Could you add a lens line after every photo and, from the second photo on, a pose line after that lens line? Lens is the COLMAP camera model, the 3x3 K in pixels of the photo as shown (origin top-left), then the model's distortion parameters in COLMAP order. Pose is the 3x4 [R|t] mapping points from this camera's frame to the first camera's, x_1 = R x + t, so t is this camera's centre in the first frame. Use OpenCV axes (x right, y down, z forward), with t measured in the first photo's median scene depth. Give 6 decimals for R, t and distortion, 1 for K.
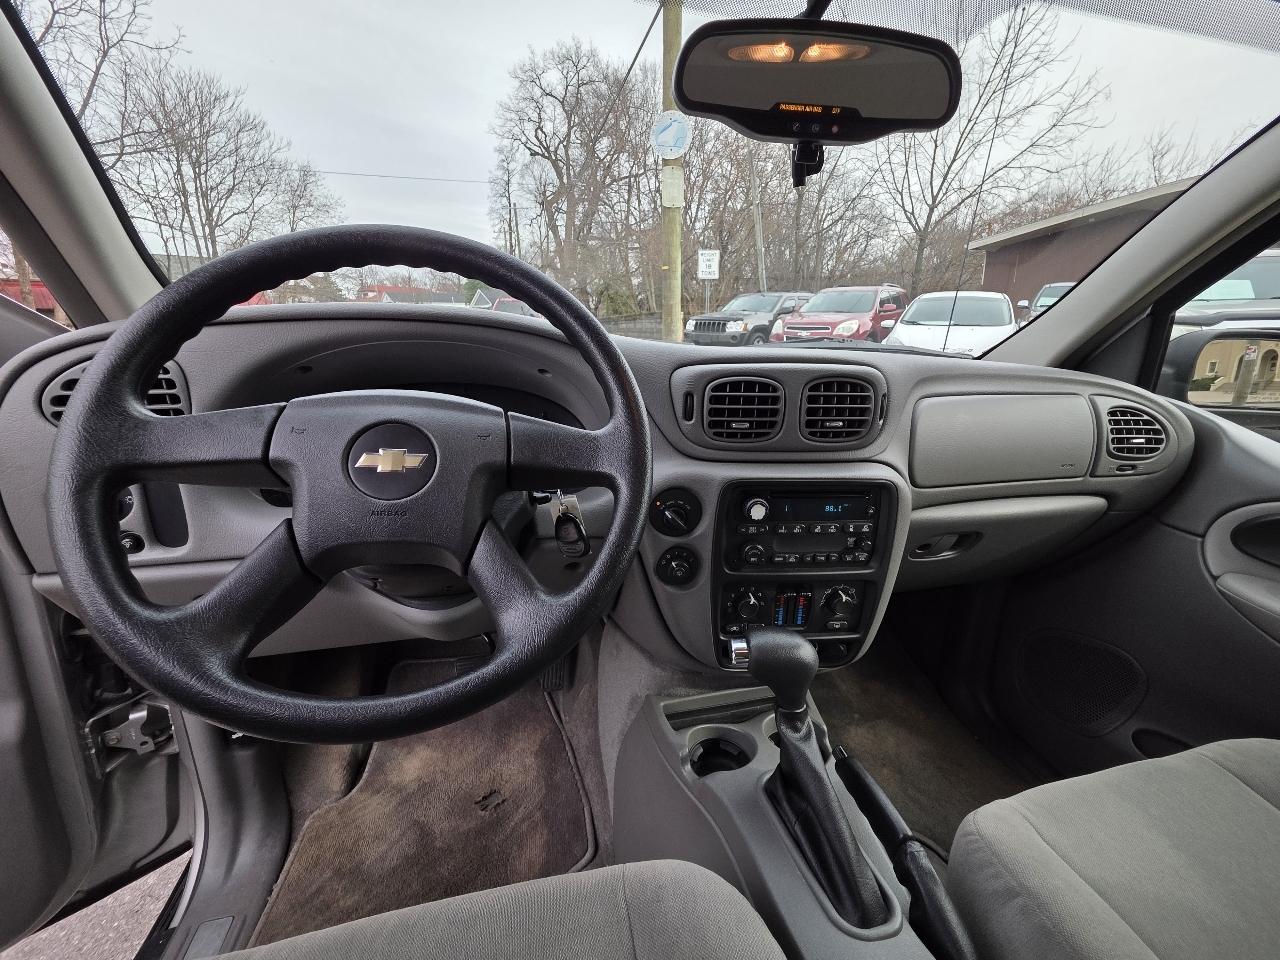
lens RADIAL K [[511.3, 0, 640.0], [0, 511.3, 480.0], [0, 0, 1]] dist [0.014968, -0.007019]
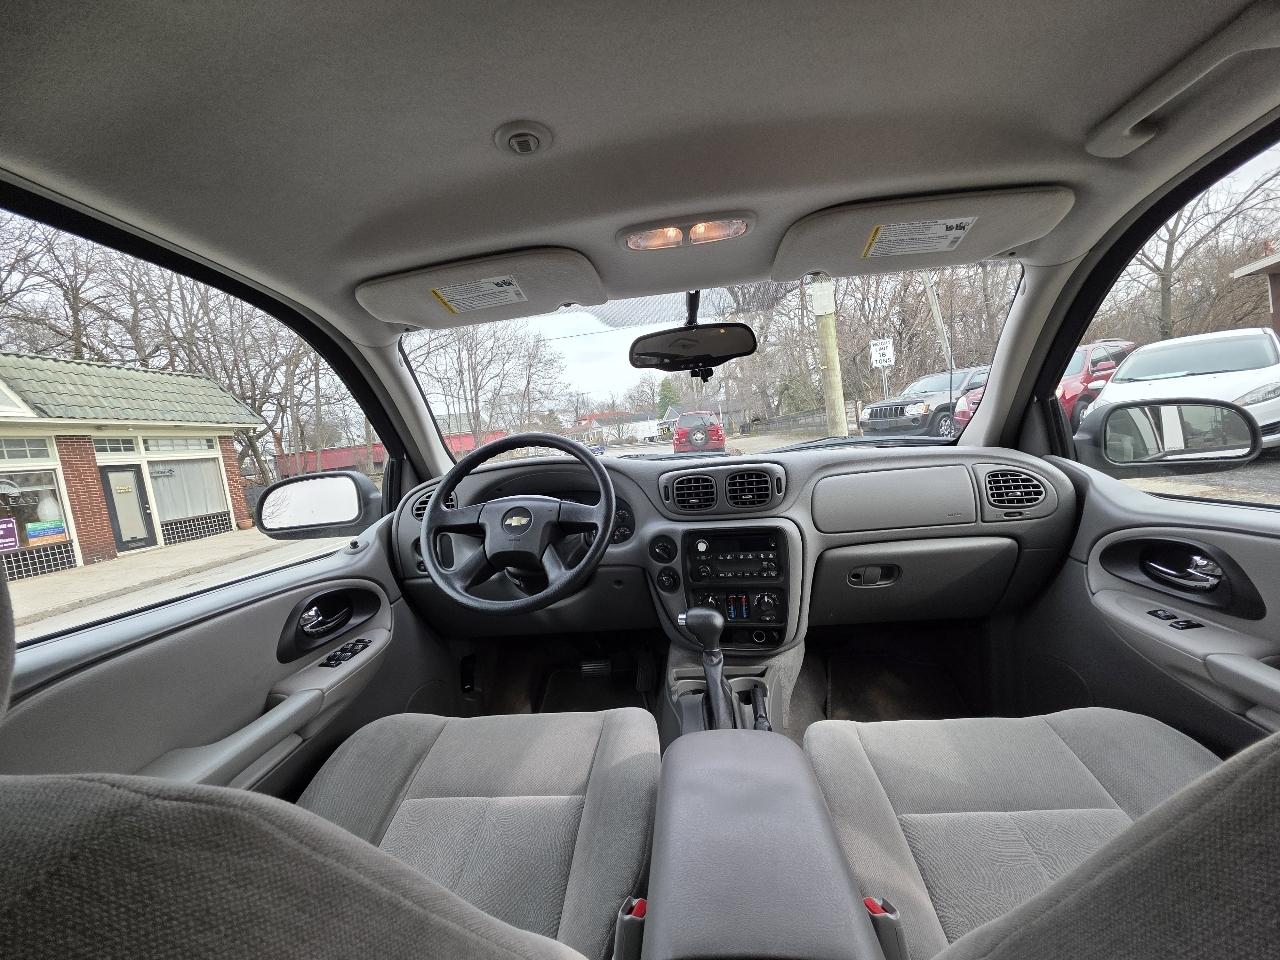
lens RADIAL K [[511.3, 0, 640.0], [0, 511.3, 480.0], [0, 0, 1]] dist [0.014968, -0.007019]
pose [[0.930719, -0.085553, -0.355587, 0.656193], [0.015400, 0.980560, -0.195612, 0.171711], [0.365410, 0.176584, 0.913944, -0.755268]]
